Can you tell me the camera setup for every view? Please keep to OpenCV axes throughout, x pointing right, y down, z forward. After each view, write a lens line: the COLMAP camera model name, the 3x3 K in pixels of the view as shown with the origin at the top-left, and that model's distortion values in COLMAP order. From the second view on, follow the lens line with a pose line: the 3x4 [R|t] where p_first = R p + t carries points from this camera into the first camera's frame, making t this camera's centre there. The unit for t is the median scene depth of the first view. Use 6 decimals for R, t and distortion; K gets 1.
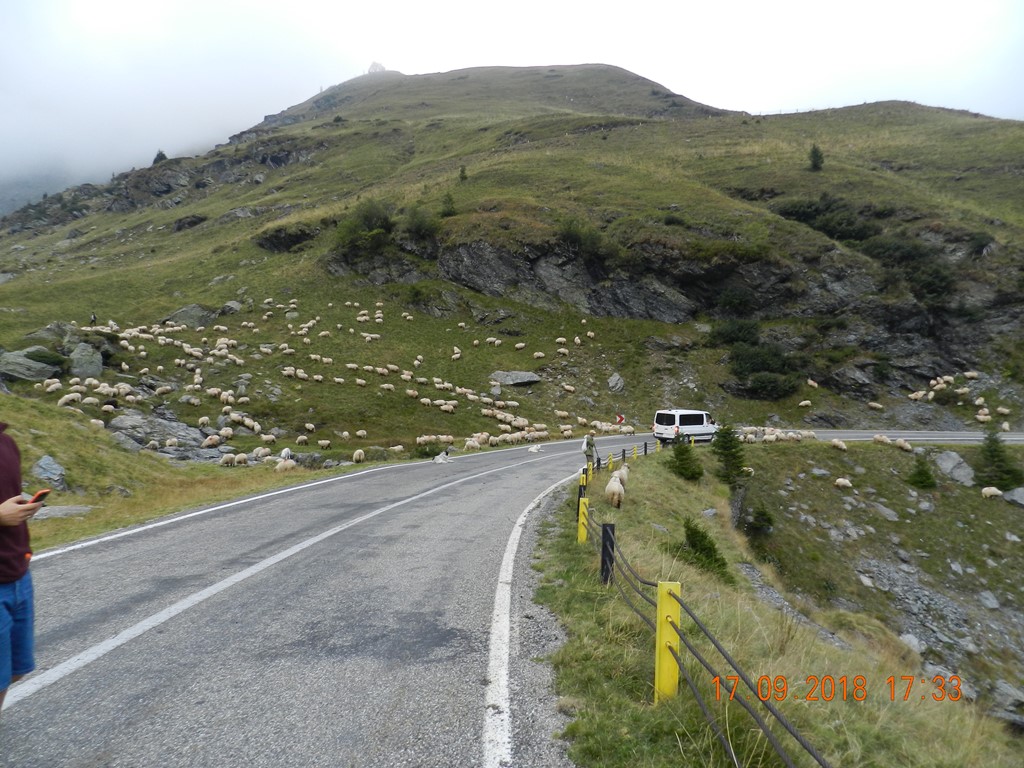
lens RADIAL K [[686.4, 0, 510.4], [0, 686.4, 384.6], [0, 0, 1]] dist [0.003957, 0.002292]
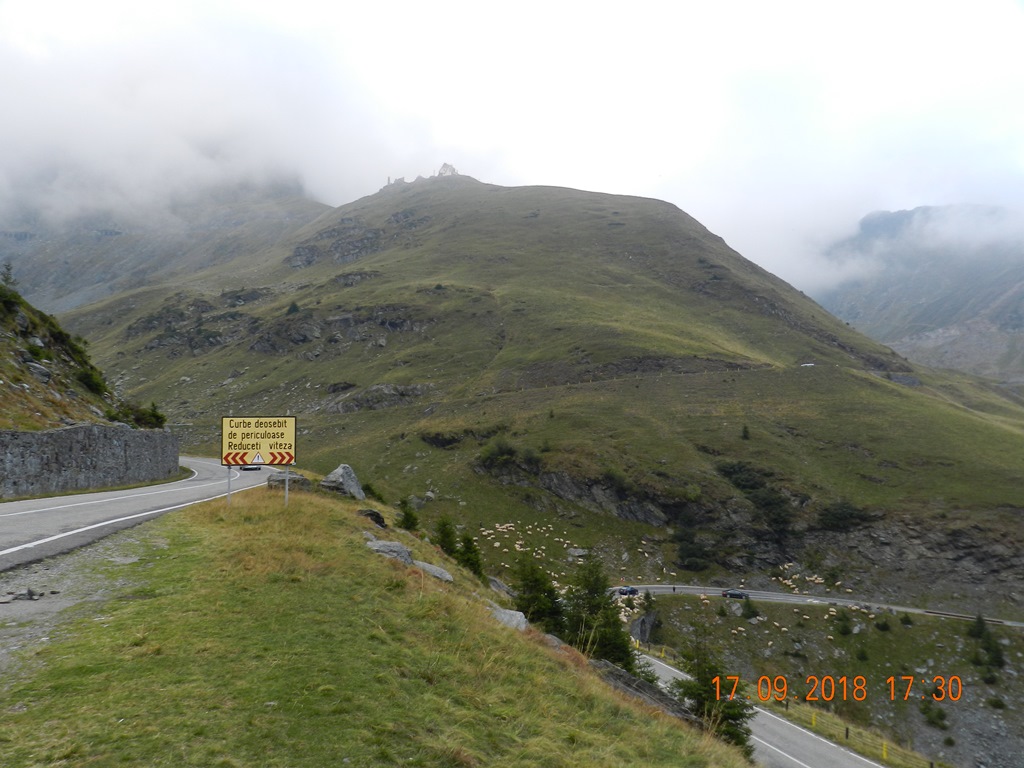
lens RADIAL K [[836.0, 0, 514.3], [0, 836.0, 383.6], [0, 0, 1]] dist [-0.004301, -0.001629]
pose [[0.997255, 0.050888, -0.053791, -0.071171], [-0.055437, 0.994685, -0.086764, -0.261199], [0.049089, 0.089508, 0.994776, -1.464120]]
